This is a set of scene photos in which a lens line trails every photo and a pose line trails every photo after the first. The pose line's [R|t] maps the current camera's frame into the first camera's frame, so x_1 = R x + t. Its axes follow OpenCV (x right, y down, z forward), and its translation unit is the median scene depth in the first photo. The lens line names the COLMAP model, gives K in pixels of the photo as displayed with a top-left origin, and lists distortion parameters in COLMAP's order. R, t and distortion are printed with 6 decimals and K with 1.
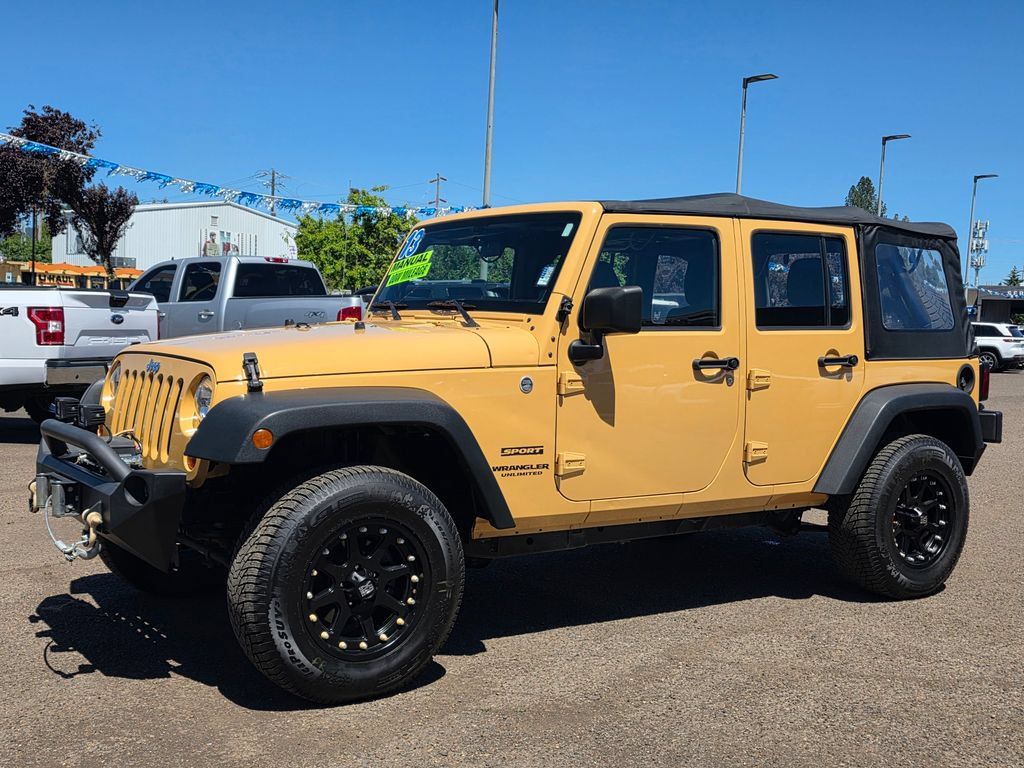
lens RADIAL K [[1153.4, 0, 506.1], [0, 1153.4, 399.9], [0, 0, 1]] dist [0.064448, 0.000000]
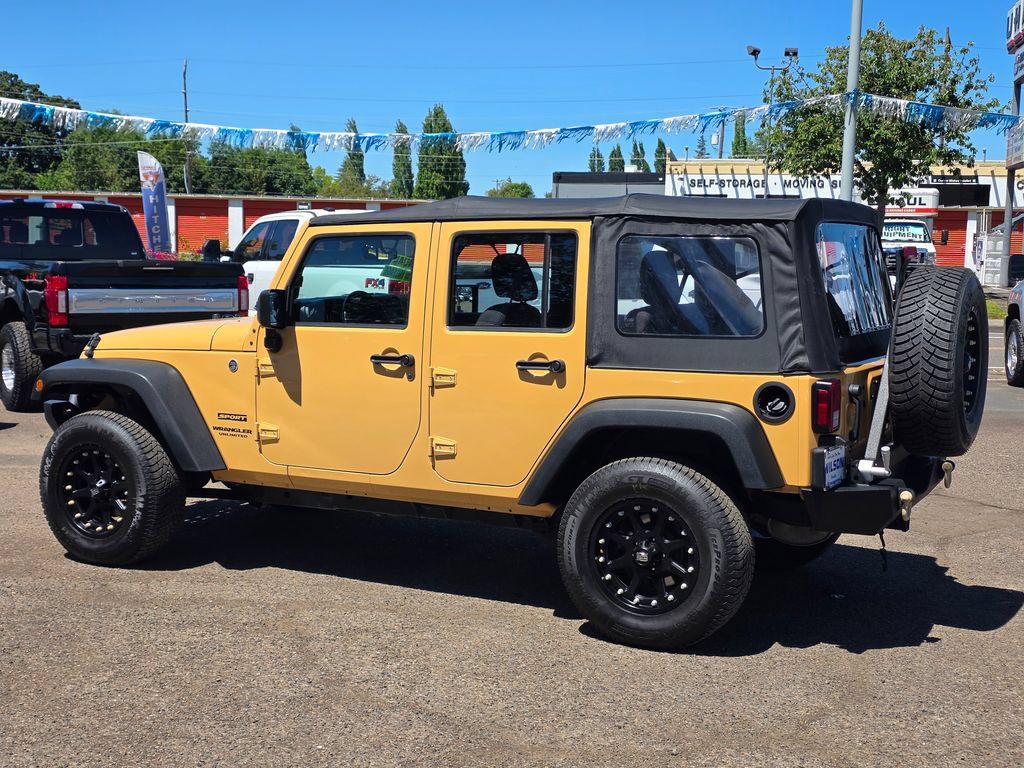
lens RADIAL K [[1372.9, 0, 507.8], [0, 1372.9, 383.0], [0, 0, 1]] dist [0.083634, 0.000000]
pose [[0.465794, 0.065130, -0.882493, 1.353049], [-0.064180, 0.997148, 0.039716, -0.066503], [0.882563, 0.038139, 0.468645, 0.488018]]
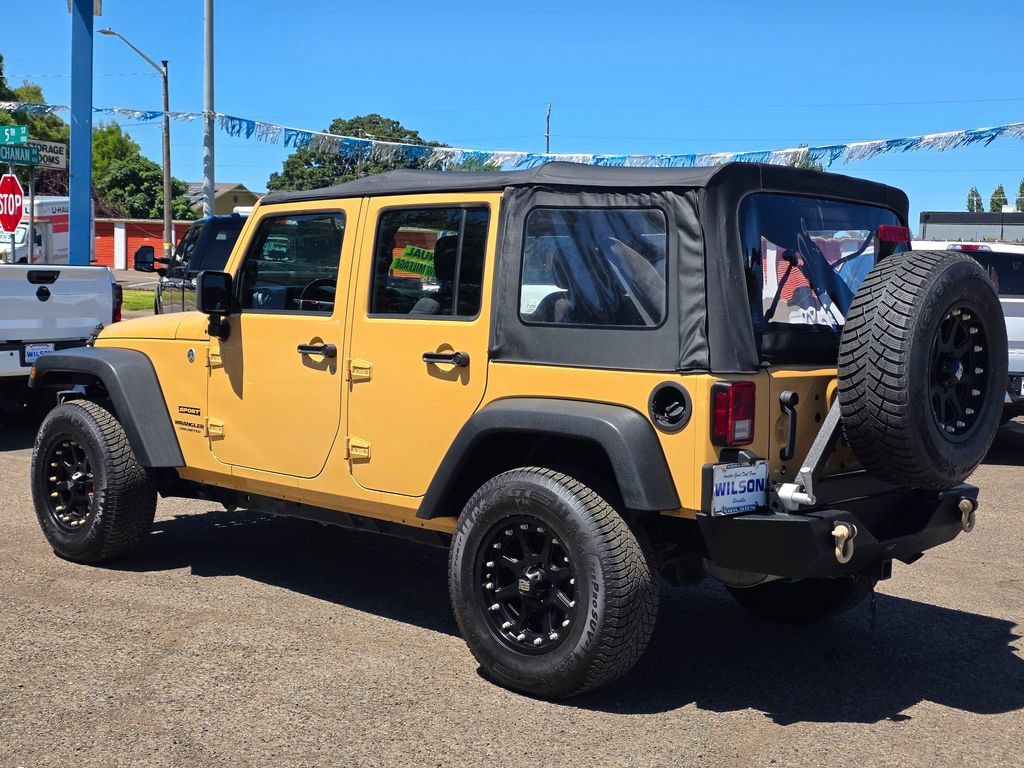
lens RADIAL K [[1414.5, 0, 515.4], [0, 1414.5, 381.3], [0, 0, 1]] dist [0.069329, 0.000000]
pose [[0.220454, 0.050925, -0.974067, 1.366028], [-0.094326, 0.995069, 0.030675, -0.056547], [0.970826, 0.085117, 0.224171, 0.887331]]
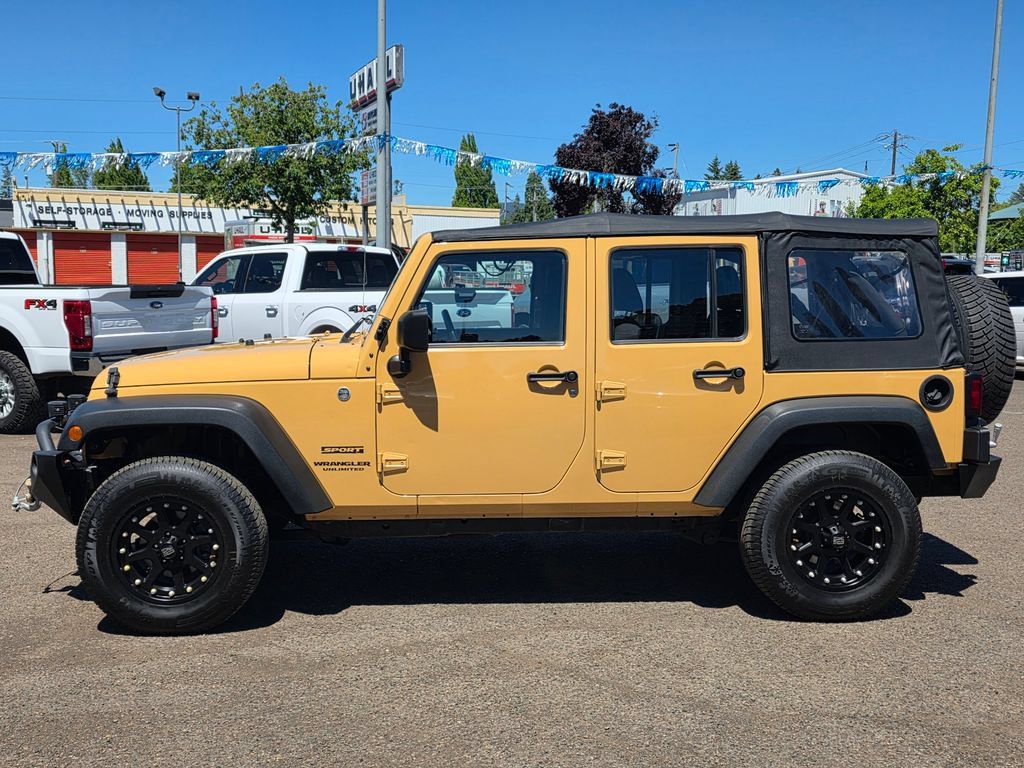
lens RADIAL K [[1153.4, 0, 509.7], [0, 1153.4, 403.4], [0, 0, 1]] dist [0.064448, 0.000000]
pose [[0.859841, 0.031002, -0.509620, 0.685187], [-0.015506, 0.999280, 0.034626, -0.042242], [0.510326, -0.021871, 0.859703, 0.057678]]
